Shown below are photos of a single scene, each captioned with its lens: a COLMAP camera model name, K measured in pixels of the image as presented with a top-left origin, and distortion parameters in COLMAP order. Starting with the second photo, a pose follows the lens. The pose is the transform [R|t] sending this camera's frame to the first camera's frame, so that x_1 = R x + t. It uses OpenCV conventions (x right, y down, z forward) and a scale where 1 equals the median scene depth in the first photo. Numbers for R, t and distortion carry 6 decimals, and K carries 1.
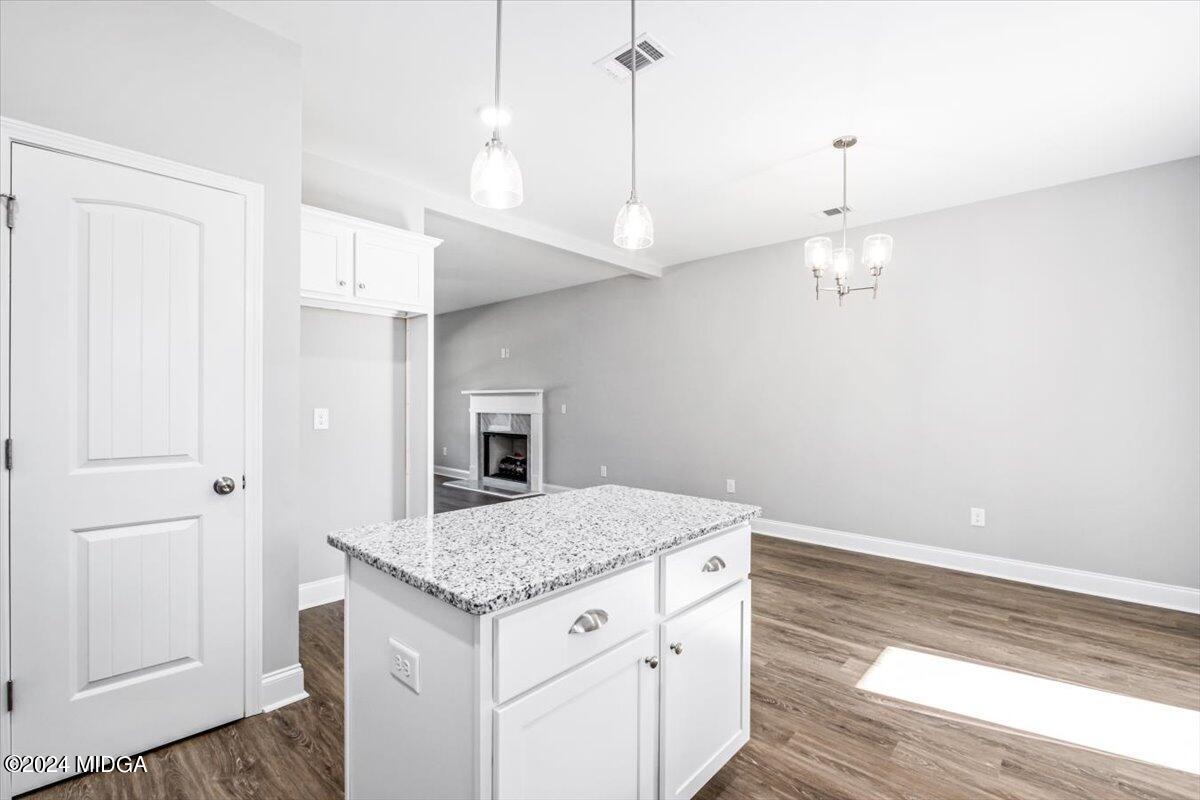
lens RADIAL K [[520.4, 0, 605.0], [0, 520.4, 400.7], [0, 0, 1]] dist [-0.004081, -0.000080]
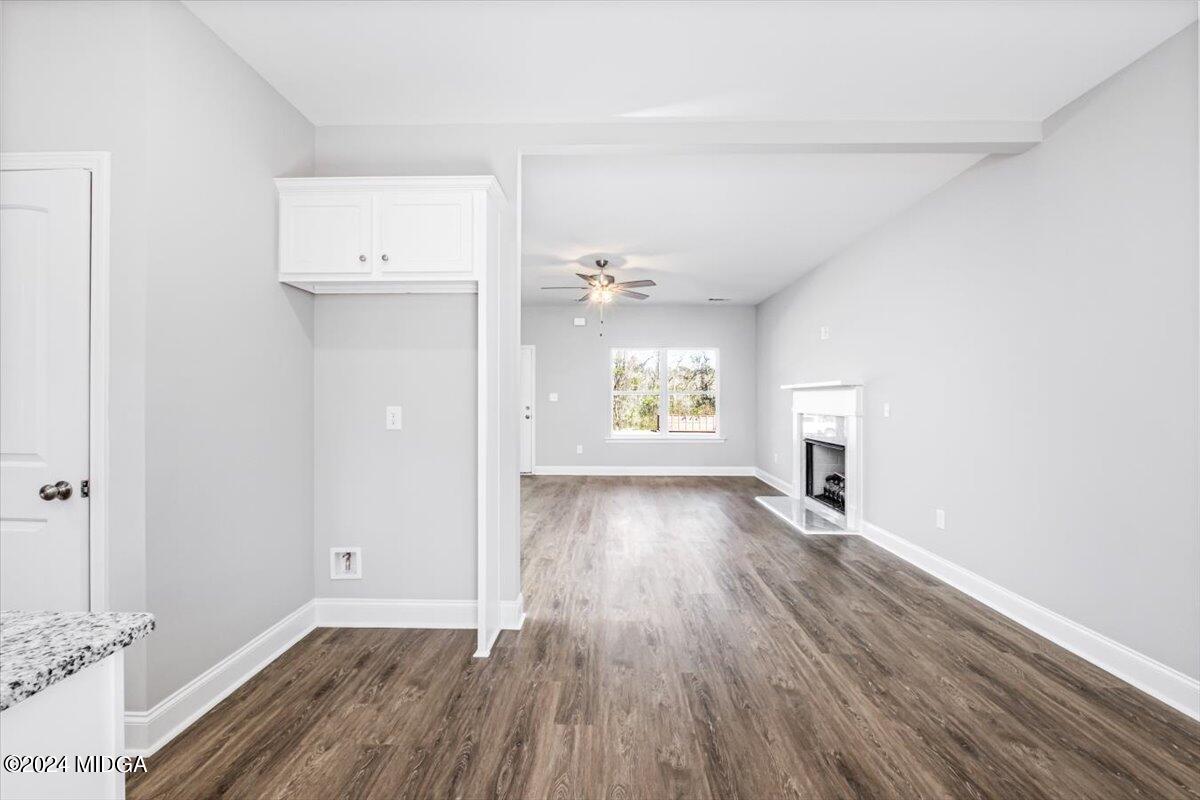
lens RADIAL K [[514.3, 0, 604.1], [0, 514.3, 399.0], [0, 0, 1]] dist [-0.007633, -0.000180]
pose [[0.663689, -0.001500, -0.748007, 0.325531], [0.002288, 0.999997, 0.000025, 0.003285], [0.748005, -0.001728, 0.663691, 0.643304]]
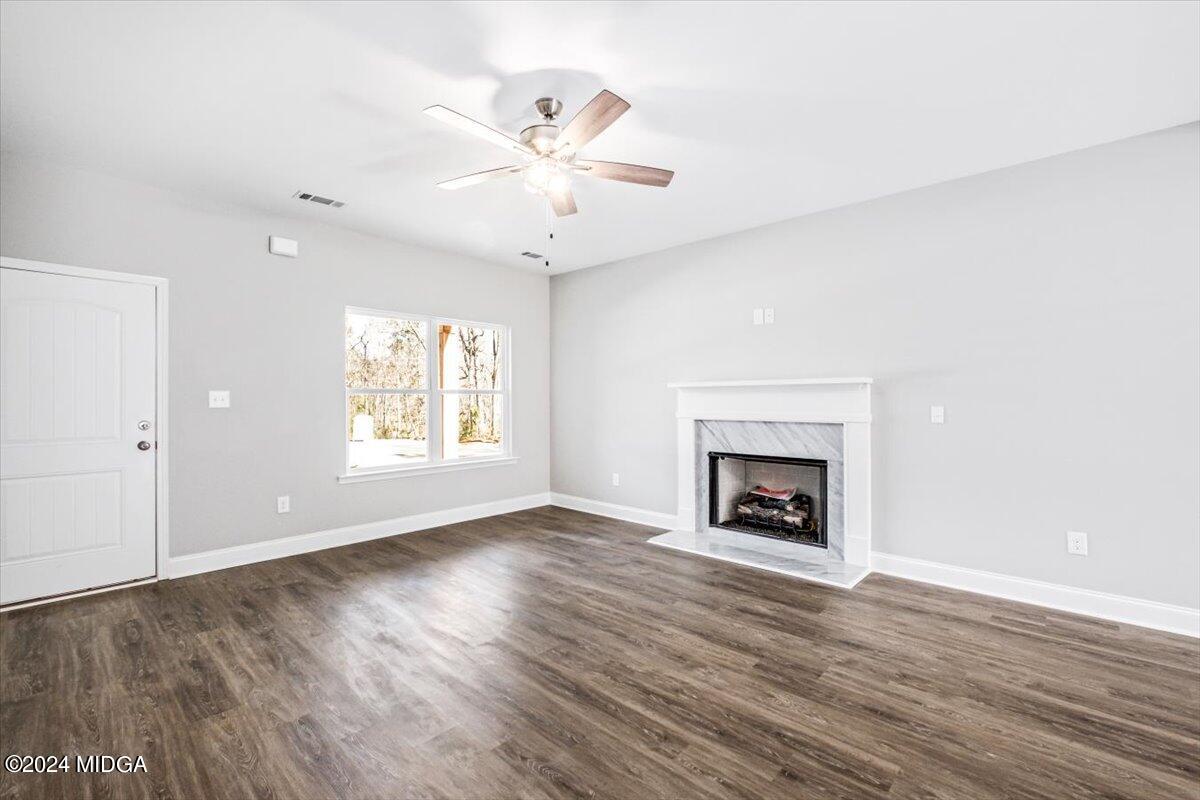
lens RADIAL K [[514.3, 0, 604.1], [0, 514.3, 399.0], [0, 0, 1]] dist [-0.007633, -0.000180]
pose [[0.999989, -0.004509, -0.001206, -0.828463], [0.004510, 0.999989, 0.001018, -0.003005], [0.001202, -0.001023, 0.999999, 0.973498]]
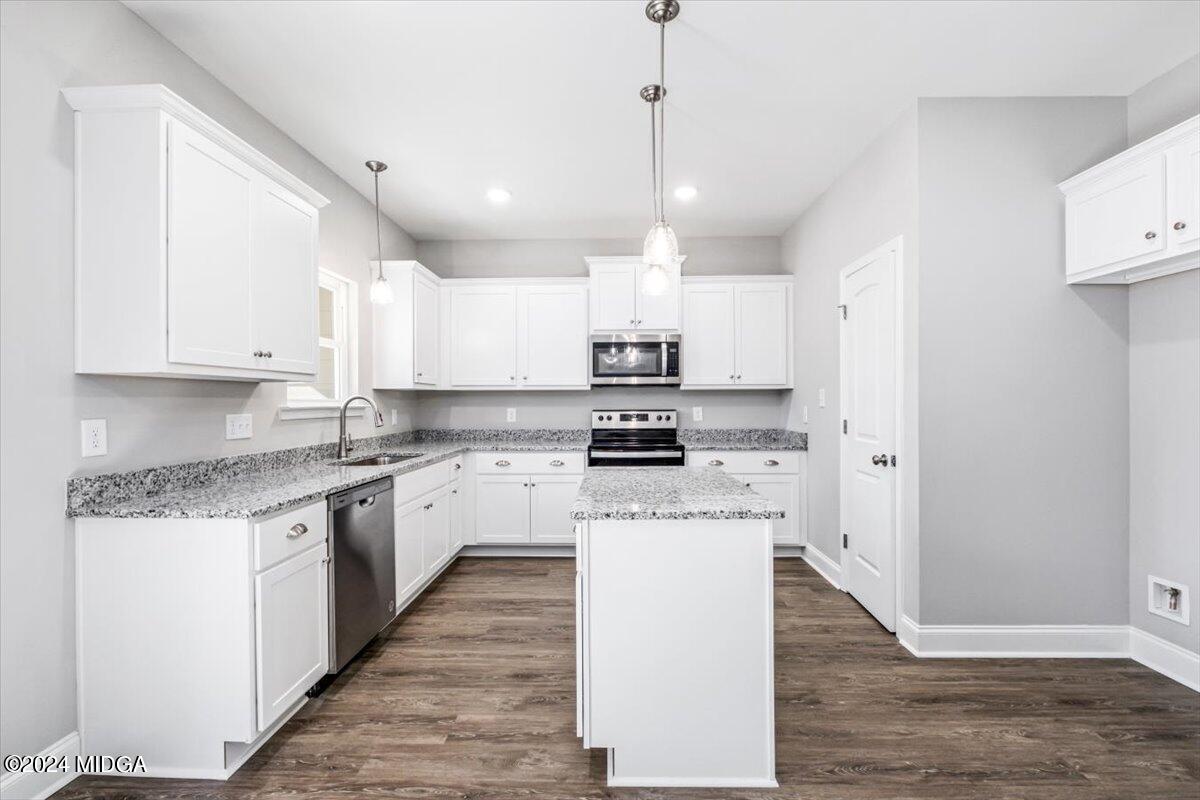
lens RADIAL K [[520.4, 0, 605.0], [0, 520.4, 400.7], [0, 0, 1]] dist [-0.004081, -0.000080]
pose [[-0.750977, -0.002367, -0.660324, 0.453904], [0.000943, 0.999989, -0.004657, 0.003587], [0.660327, -0.004120, -0.750967, 0.901451]]
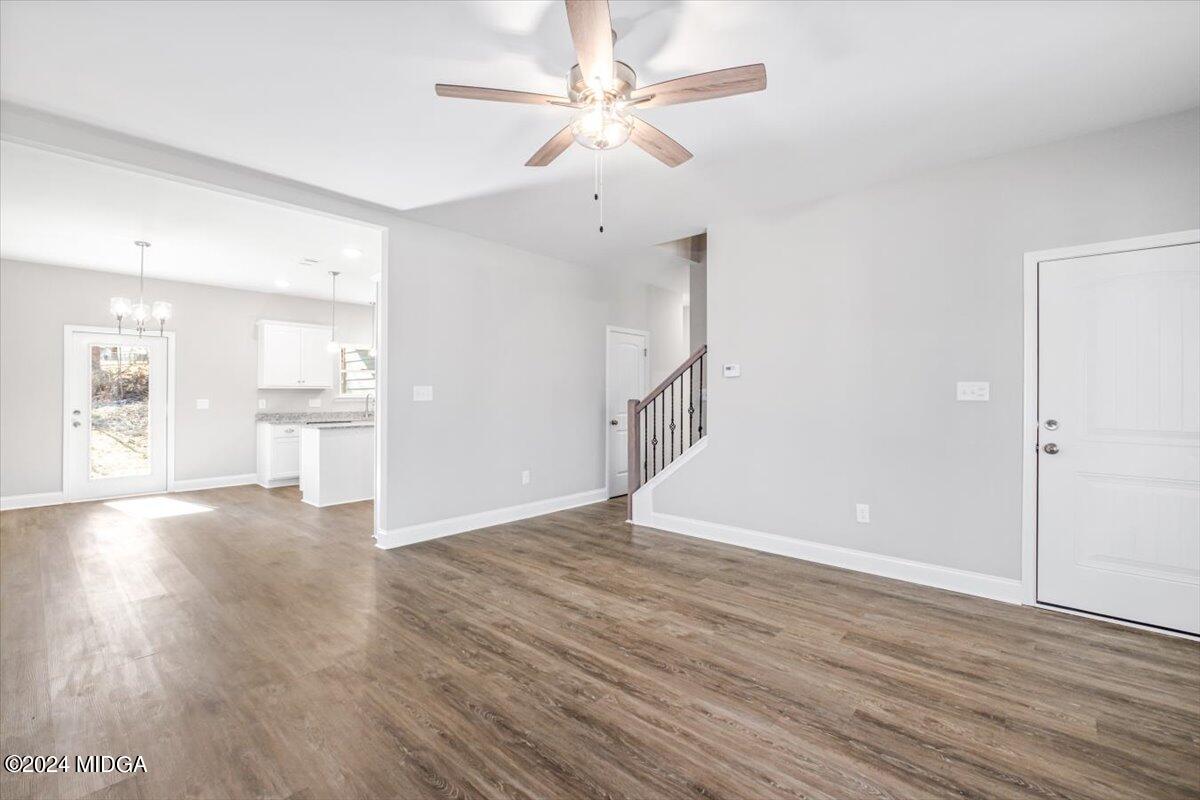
lens RADIAL K [[517.3, 0, 602.6], [0, 517.3, 394.5], [0, 0, 1]] dist [-0.003731, -0.000381]
pose [[-0.999927, -0.003711, -0.011514, -0.907540], [-0.003657, 0.999982, -0.004731, 0.002514], [0.011531, -0.004689, -0.999923, 2.351356]]
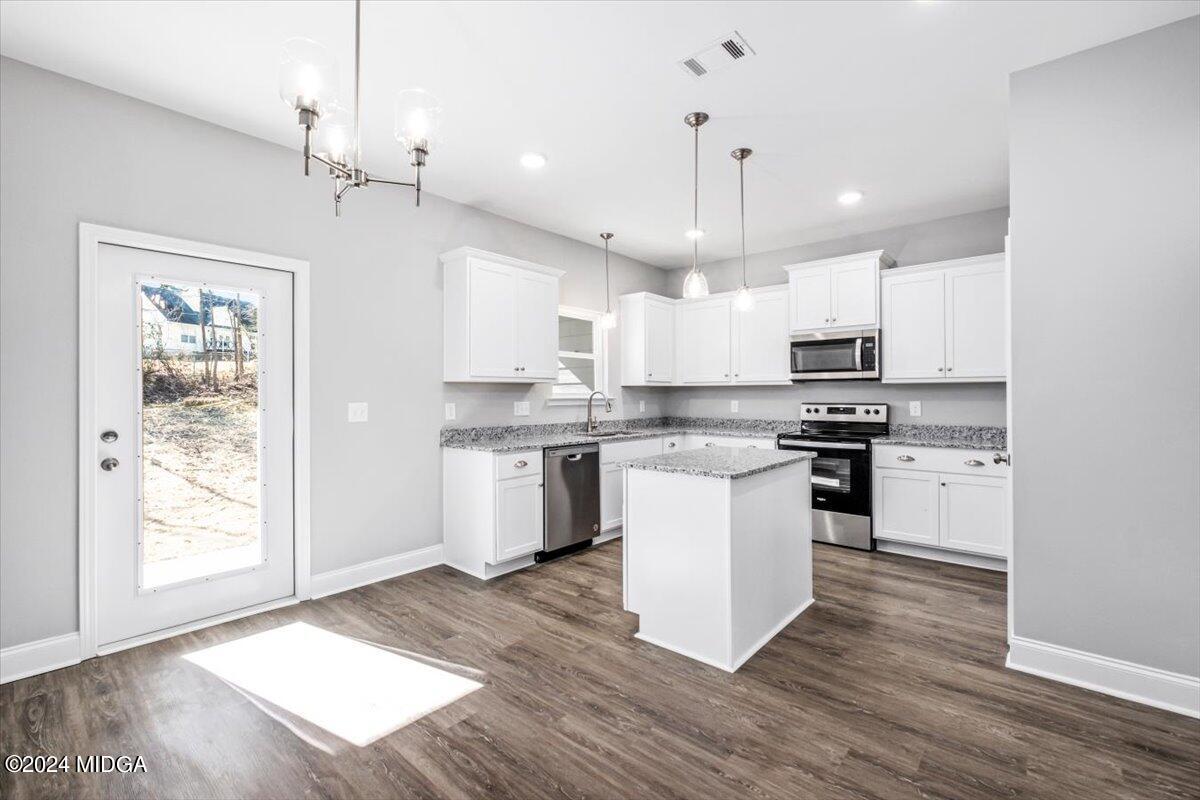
lens RADIAL K [[527.7, 0, 600.2], [0, 527.7, 392.2], [0, 0, 1]] dist [-0.000776, -0.000044]
pose [[-0.999592, -0.003752, -0.028303, 0.200122], [-0.003571, 0.999973, -0.006453, 0.002488], [0.028326, -0.006349, -0.999579, 1.332515]]
